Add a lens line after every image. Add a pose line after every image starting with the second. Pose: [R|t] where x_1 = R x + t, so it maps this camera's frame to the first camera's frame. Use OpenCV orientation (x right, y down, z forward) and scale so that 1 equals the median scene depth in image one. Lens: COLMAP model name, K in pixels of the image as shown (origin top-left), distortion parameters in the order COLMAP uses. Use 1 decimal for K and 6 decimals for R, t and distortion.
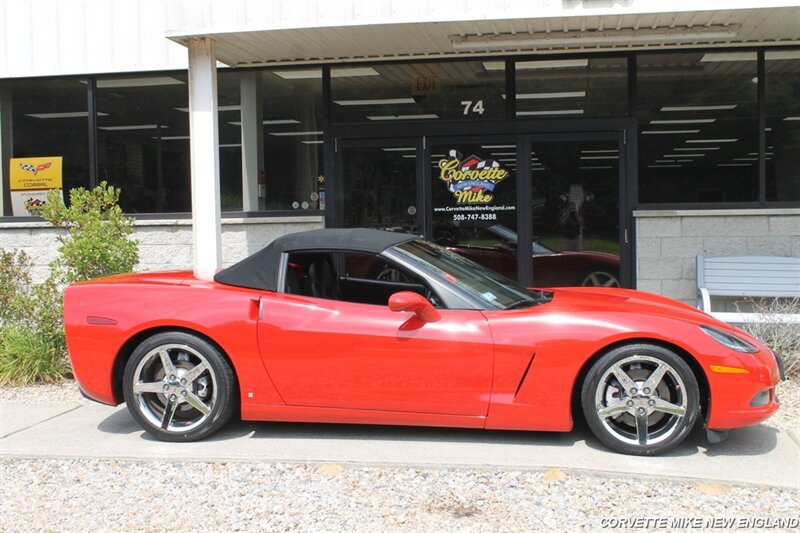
lens RADIAL K [[1045.6, 0, 401.8], [0, 1045.6, 264.9], [0, 0, 1]] dist [-0.045352, 0.000000]
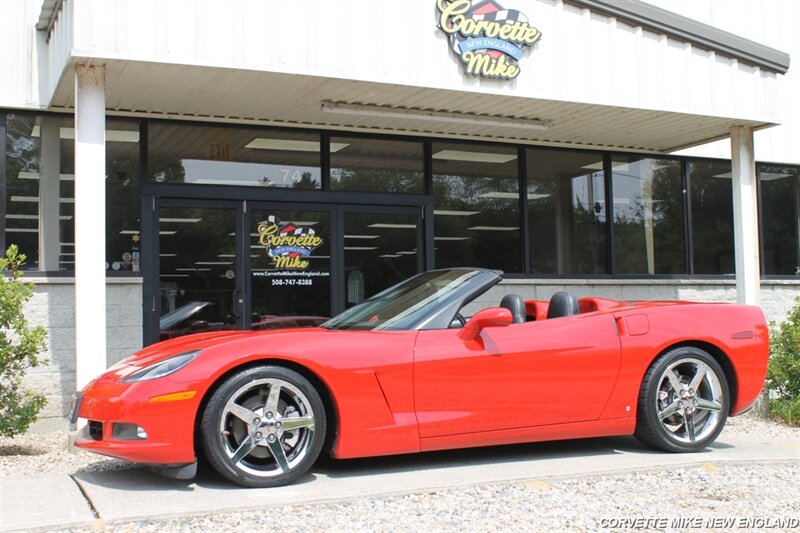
lens RADIAL K [[968.4, 0, 398.7], [0, 968.4, 266.3], [0, 0, 1]] dist [-0.057662, 0.000000]
pose [[0.831115, 0.036943, 0.554873, -0.370176], [0.030231, 0.993314, -0.111415, 0.047647], [-0.555279, 0.109373, 0.824441, 0.163268]]
